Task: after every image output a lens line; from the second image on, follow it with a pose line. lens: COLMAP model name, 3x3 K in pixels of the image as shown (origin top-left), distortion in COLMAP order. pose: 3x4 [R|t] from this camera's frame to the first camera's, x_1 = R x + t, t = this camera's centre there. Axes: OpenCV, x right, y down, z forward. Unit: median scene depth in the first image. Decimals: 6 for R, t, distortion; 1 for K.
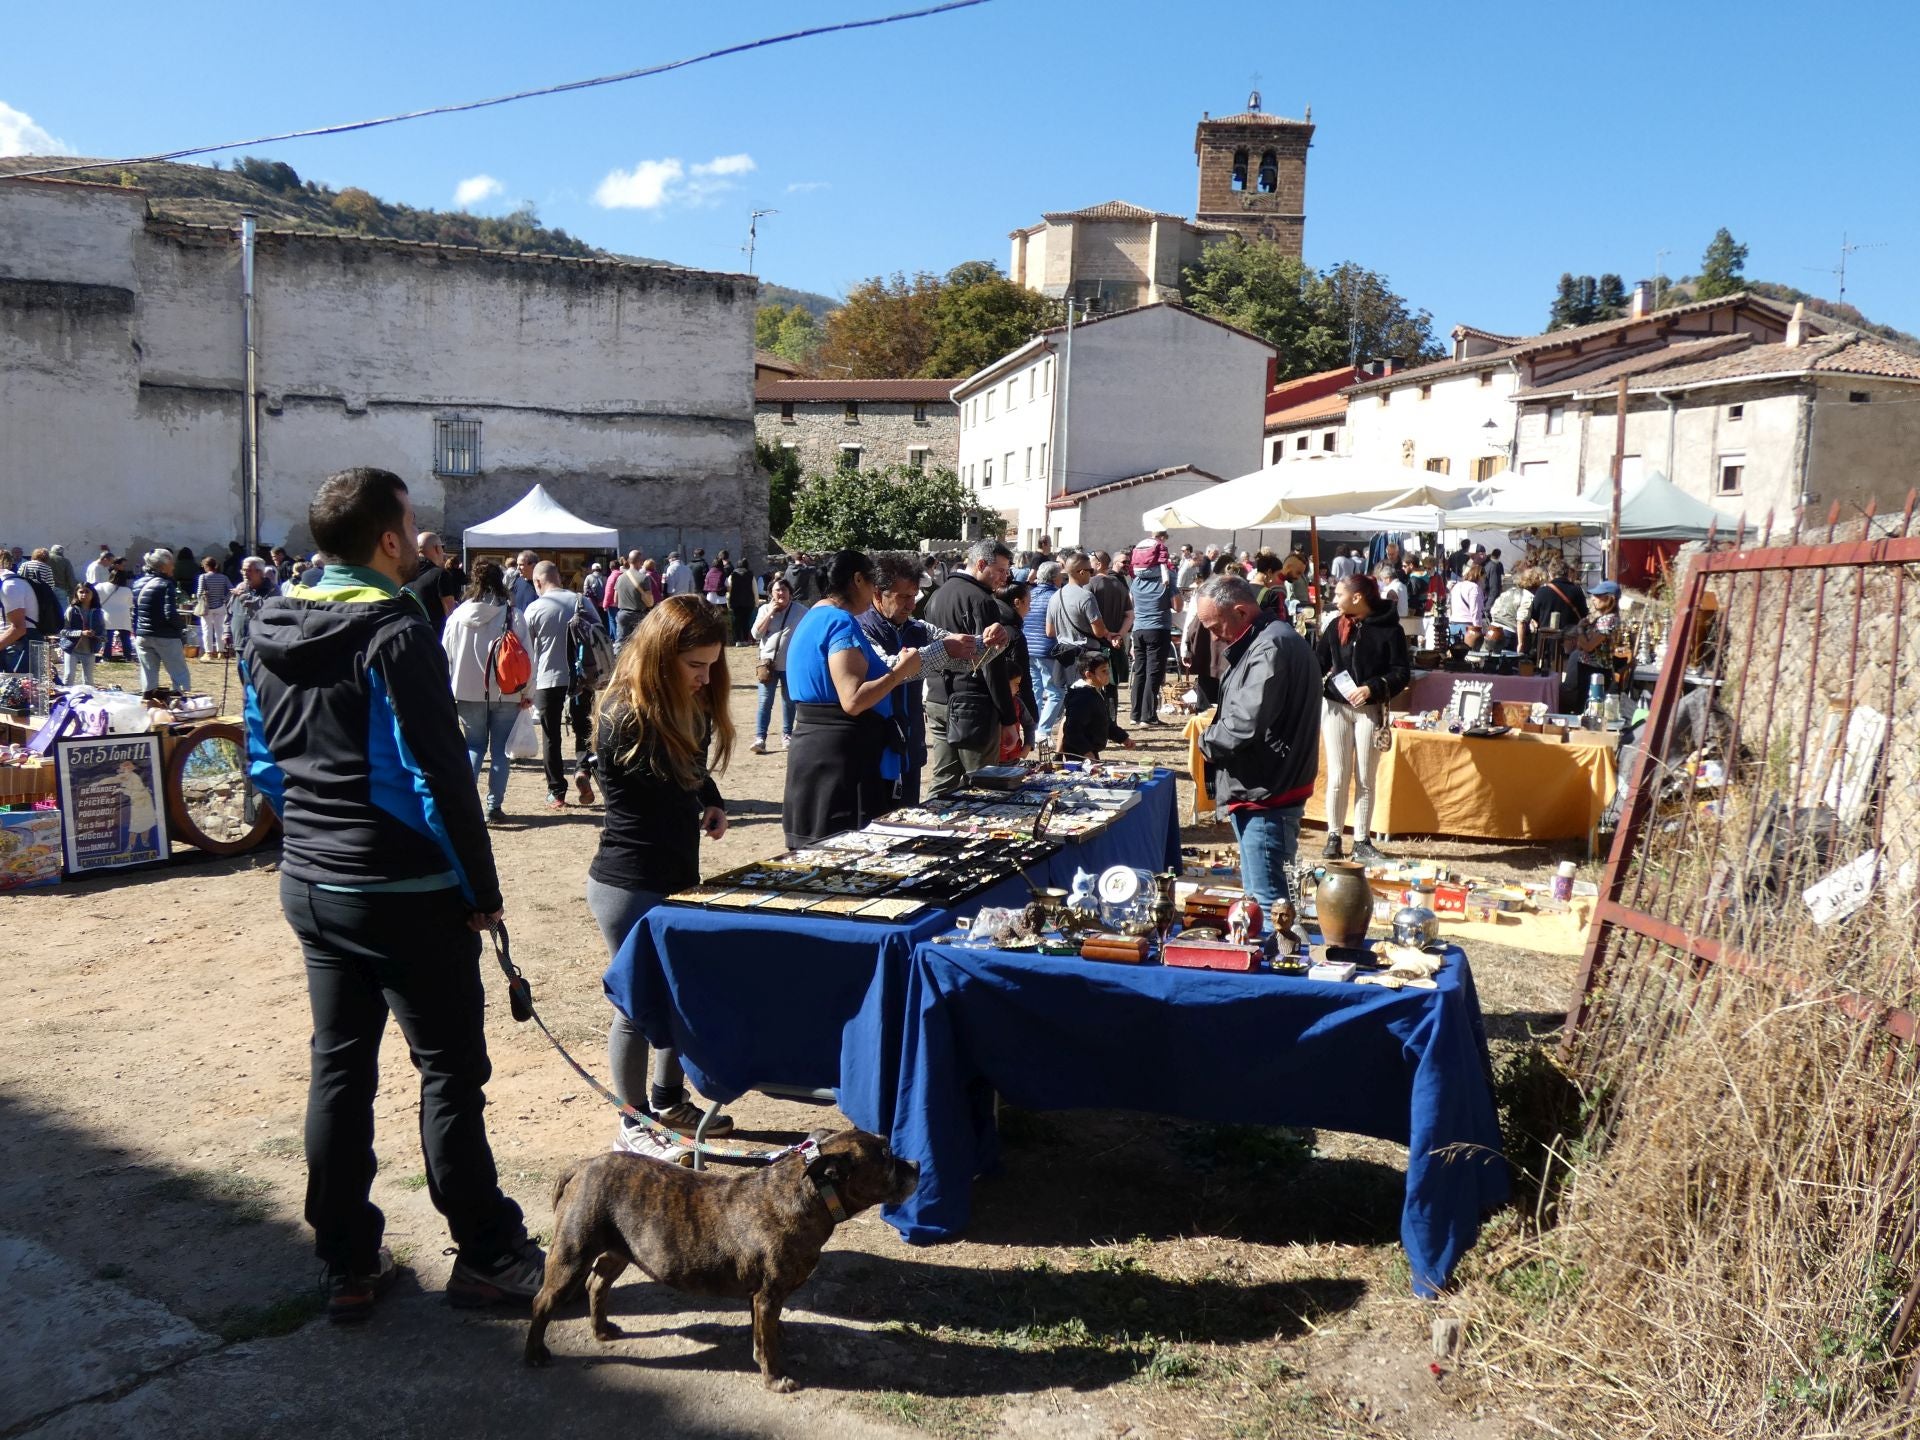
lens RADIAL K [[1591.6, 0, 985.8], [0, 1591.6, 713.9], [0, 0, 1]] dist [-0.037062, 0.010388]
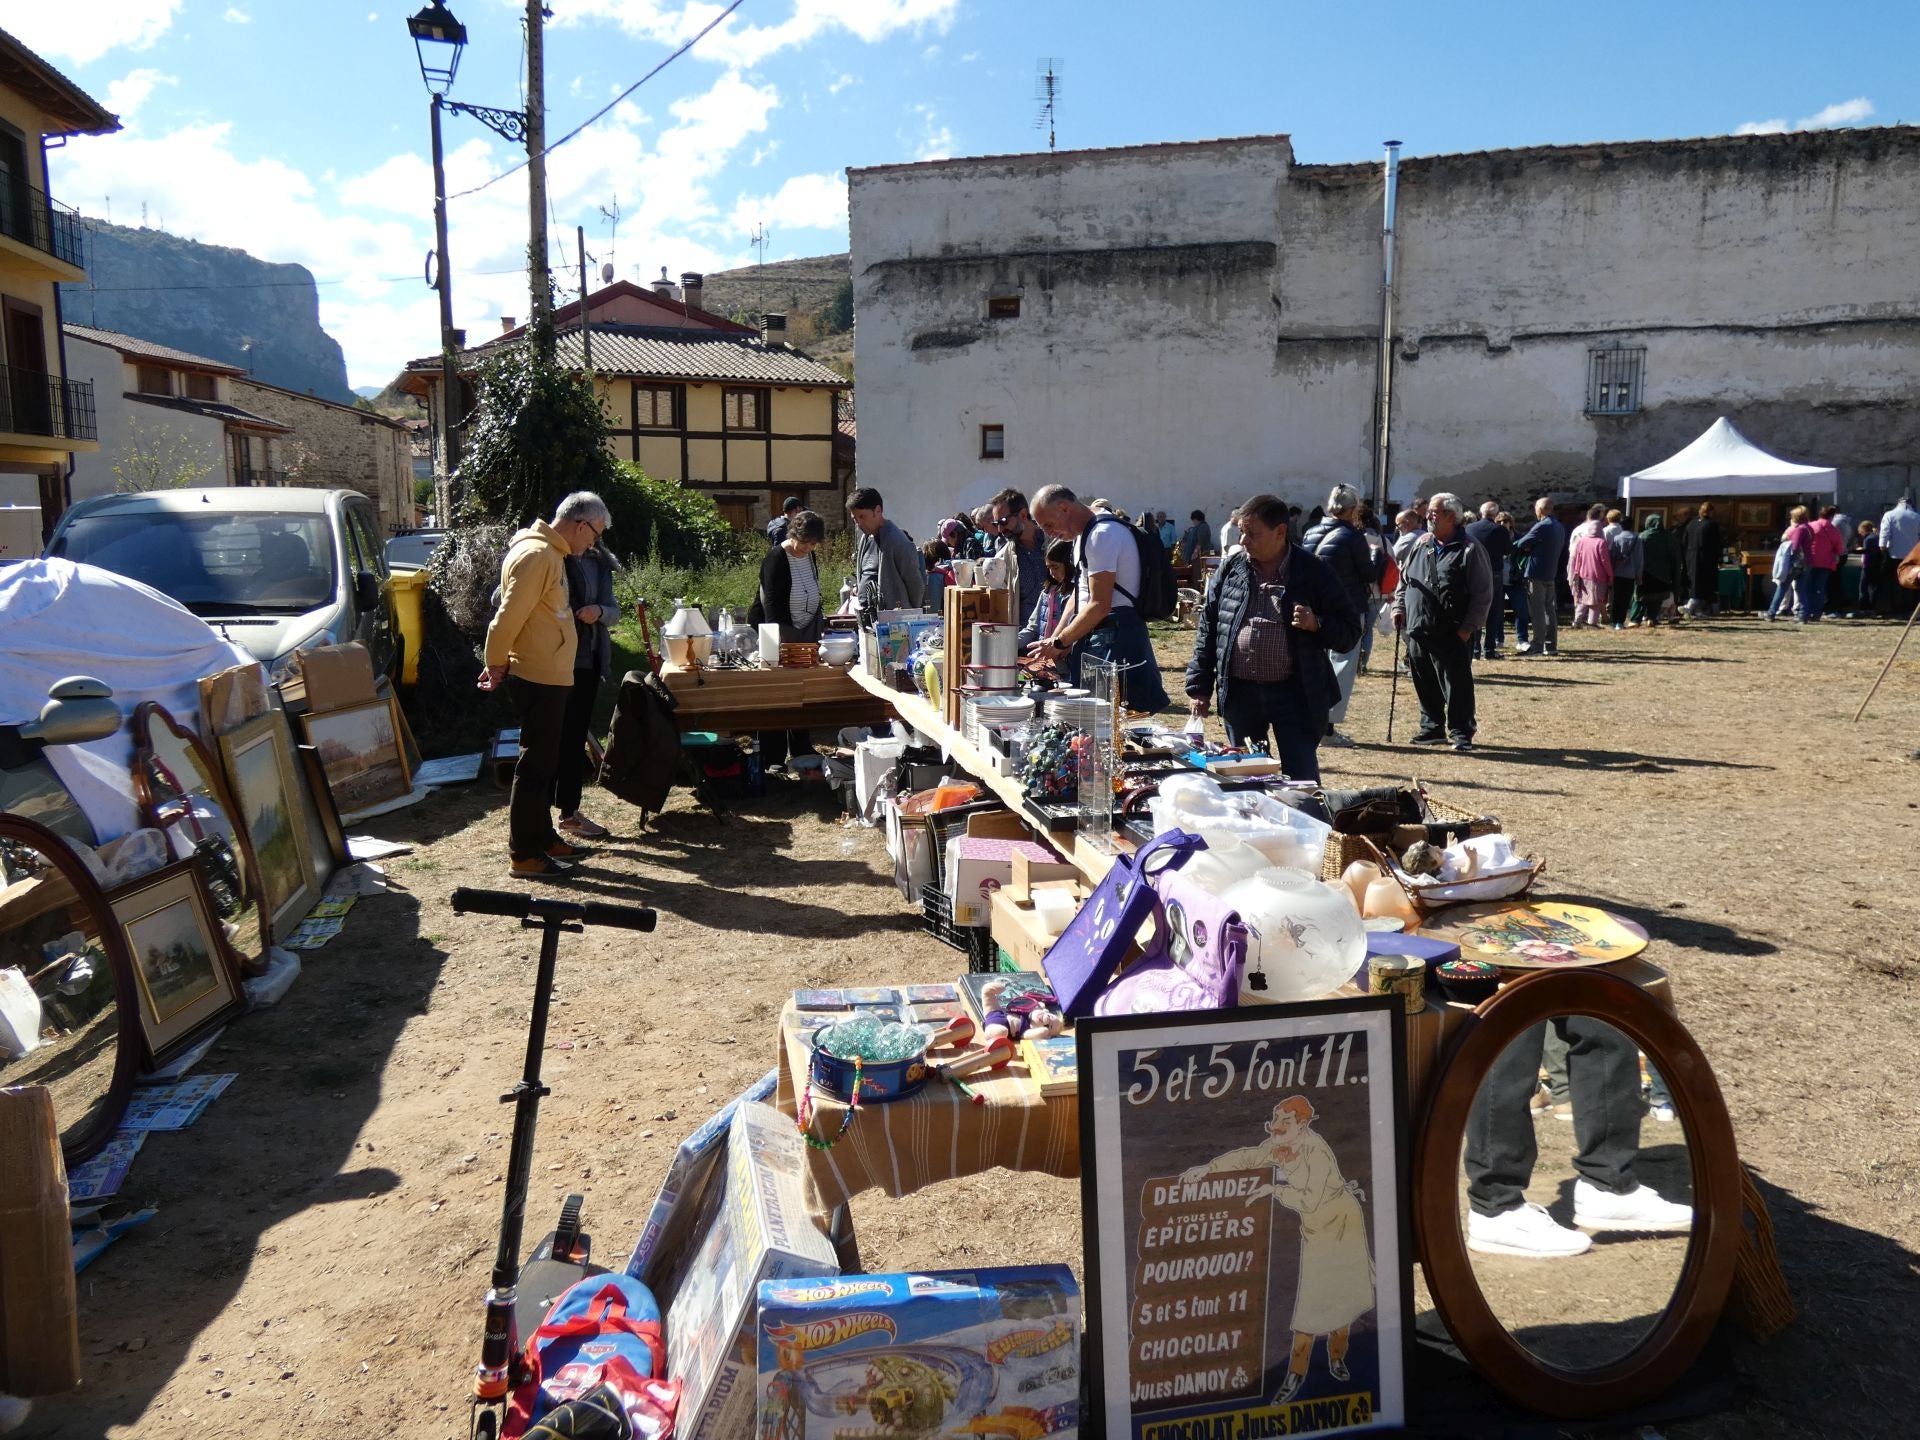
lens RADIAL K [[1591.6, 0, 985.8], [0, 1591.6, 713.9], [0, 0, 1]] dist [-0.037062, 0.010388]
pose [[0.787072, 0.054684, -0.614433, -0.068489], [-0.039544, 0.998487, 0.038208, -0.008547], [0.615592, -0.005775, 0.788044, 0.121316]]
